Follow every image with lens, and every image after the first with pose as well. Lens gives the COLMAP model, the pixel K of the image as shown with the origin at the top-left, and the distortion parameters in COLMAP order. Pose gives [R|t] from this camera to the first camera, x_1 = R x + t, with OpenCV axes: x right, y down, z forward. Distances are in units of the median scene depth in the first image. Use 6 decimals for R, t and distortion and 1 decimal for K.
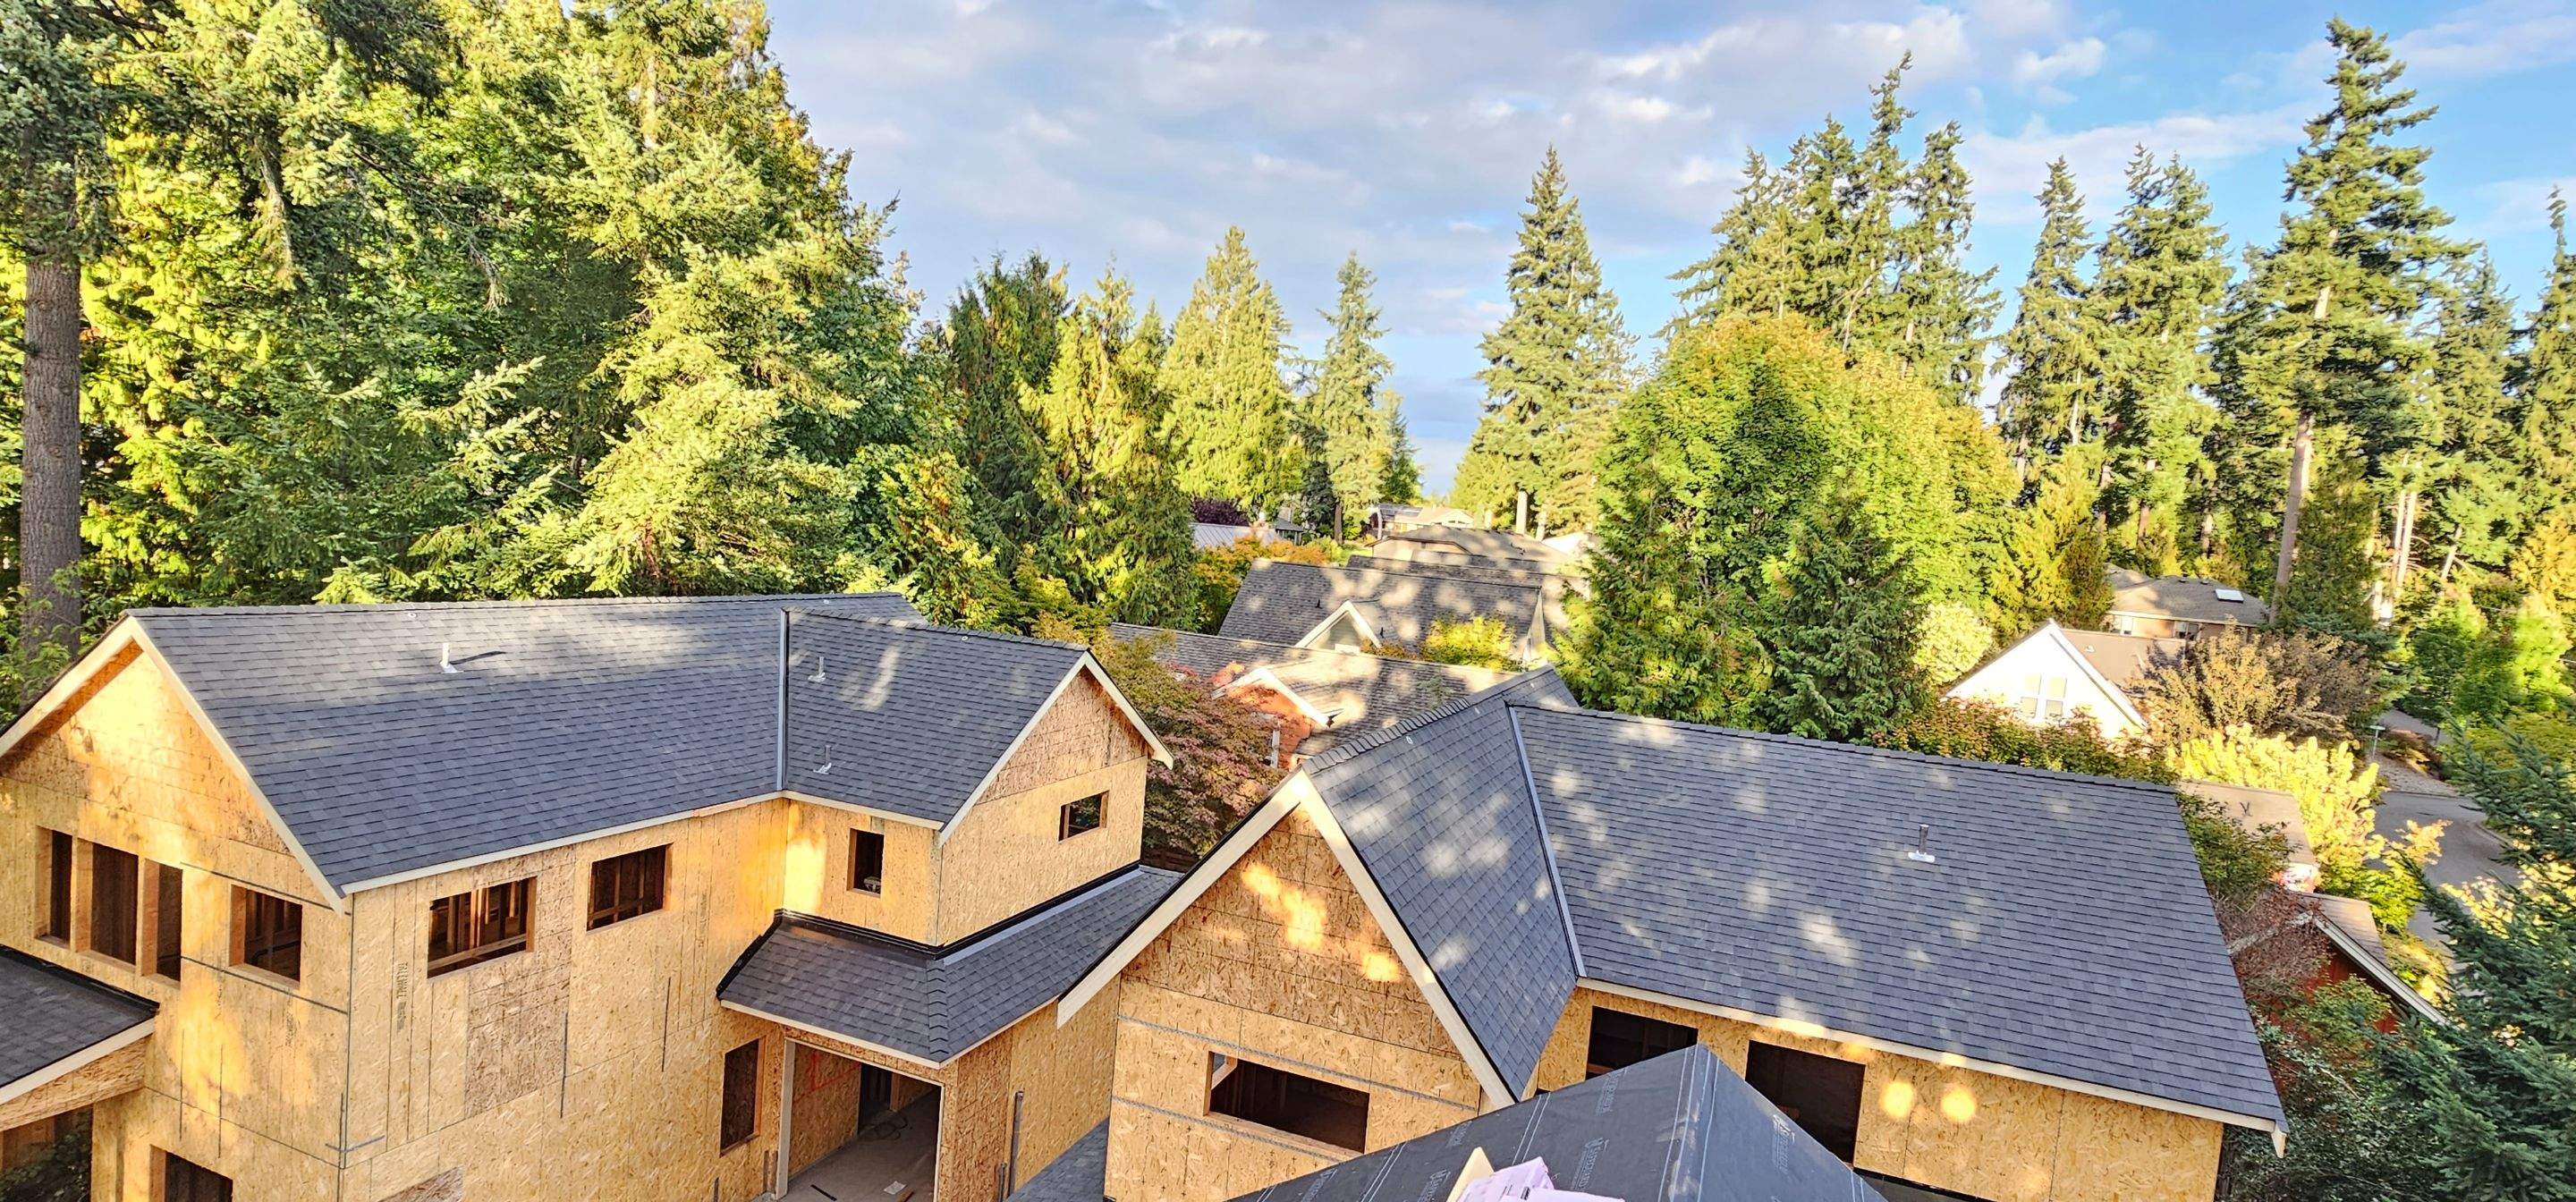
lens RADIAL K [[1292.3, 0, 1281.5], [0, 1292.3, 608.0], [0, 0, 1]] dist [0.002636, 0.000363]
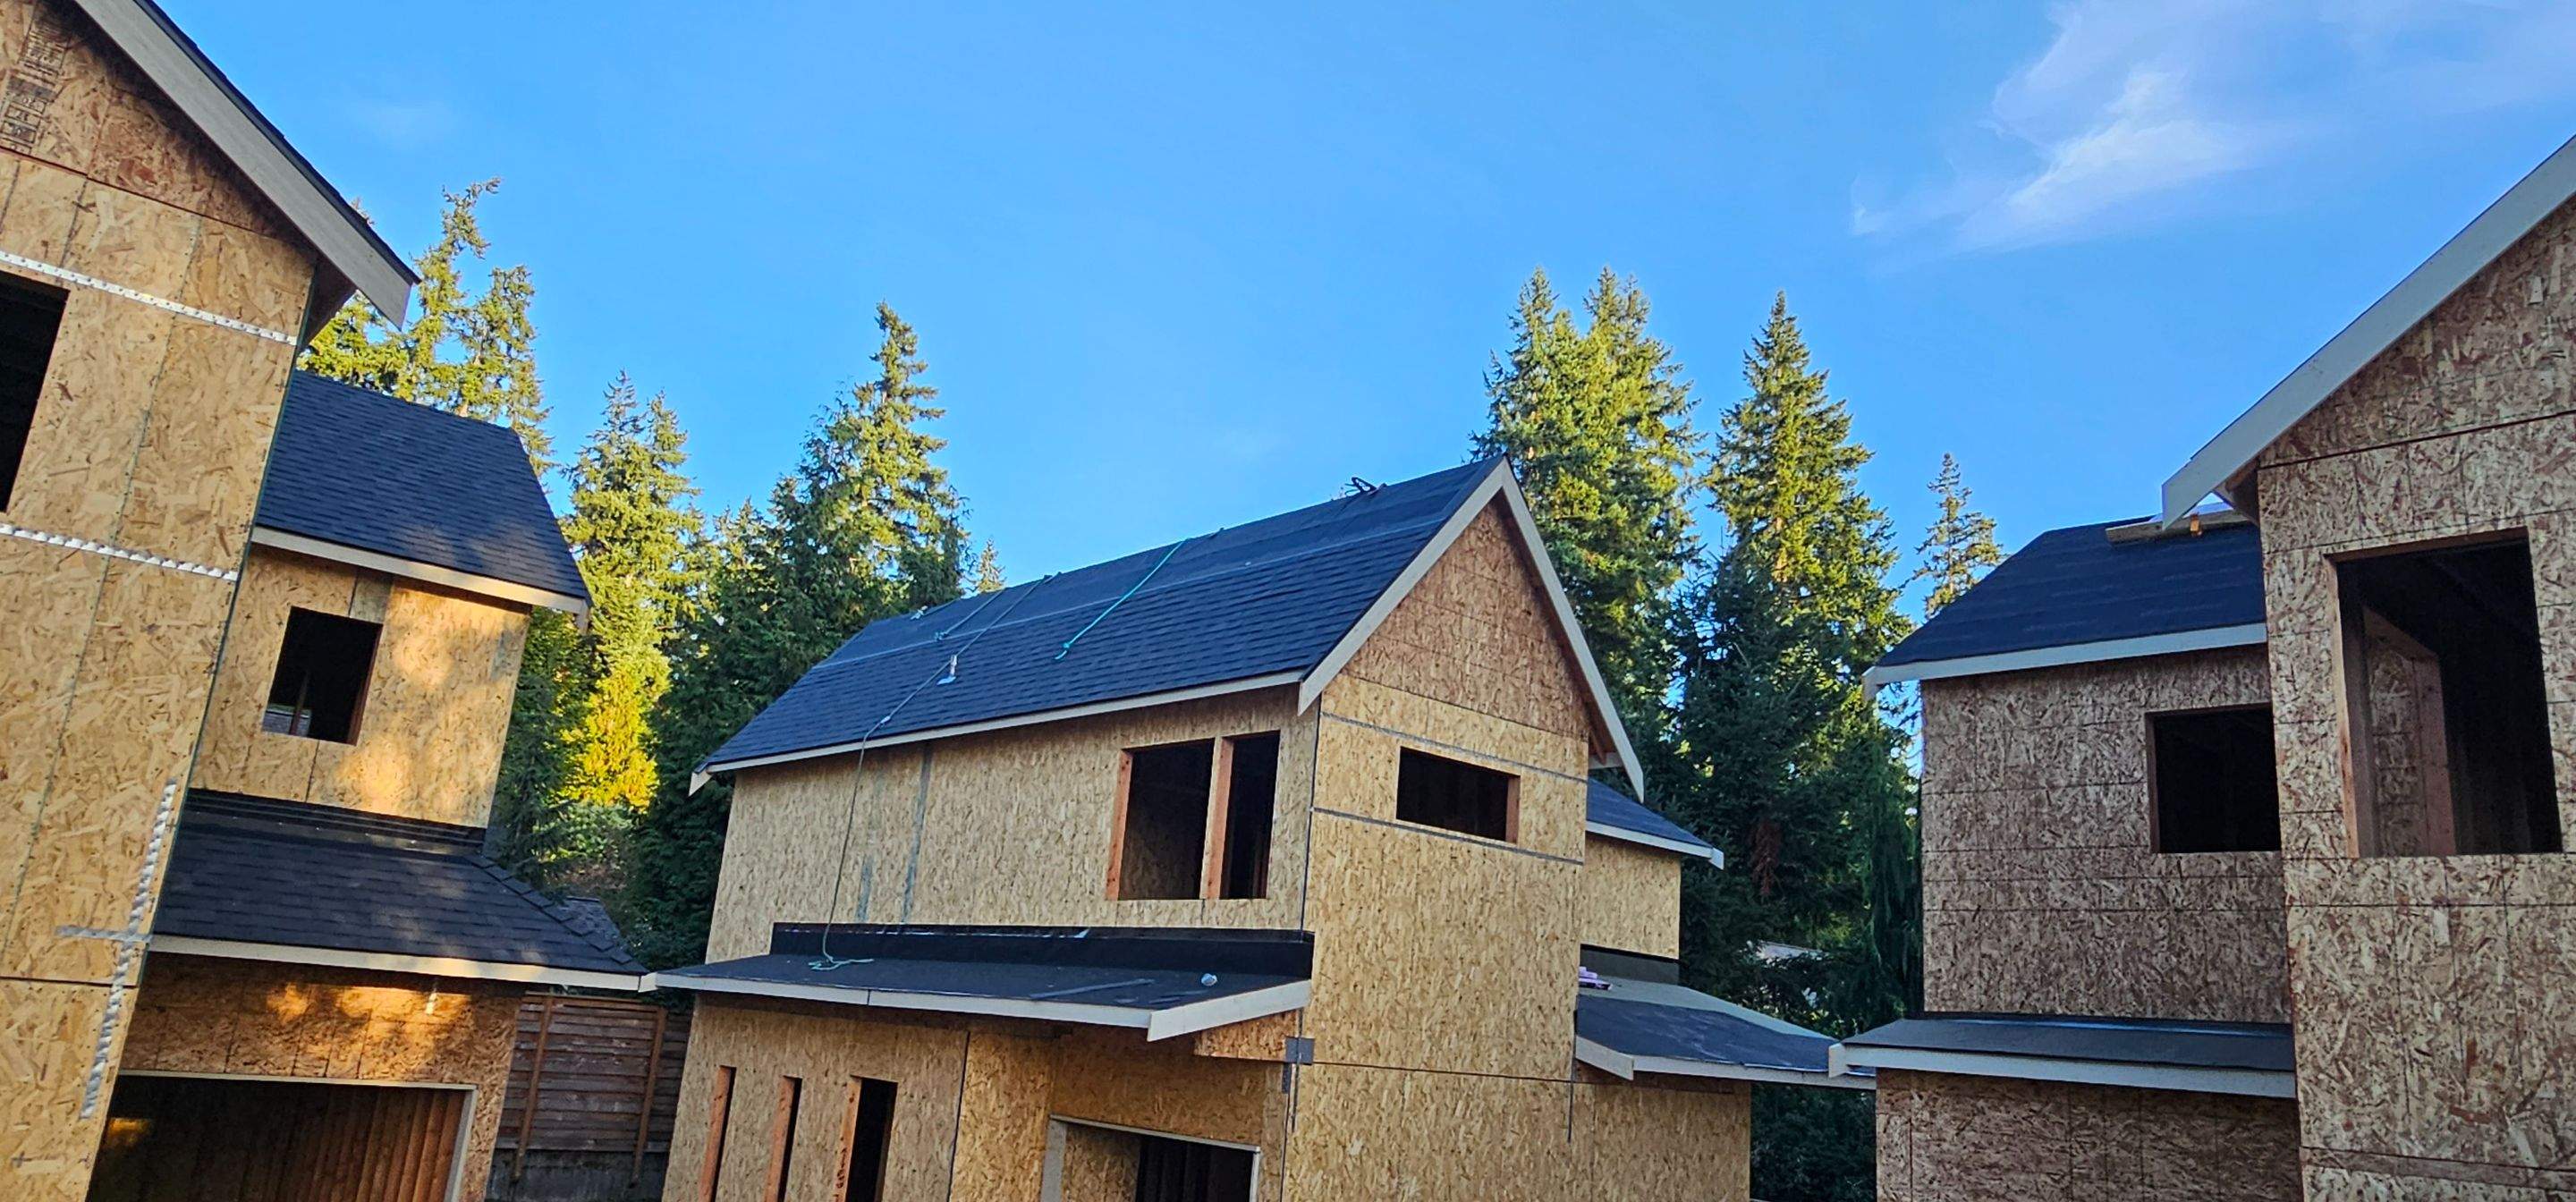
lens RADIAL K [[1721.5, 0, 1289.7], [0, 1721.5, 606.3], [0, 0, 1]] dist [0.051248, -0.014261]
pose [[0.442331, 0.195696, 0.875241, -0.238516], [0.001742, 0.975714, -0.219041, 0.103432], [-0.896850, 0.098414, 0.431248, 0.105979]]
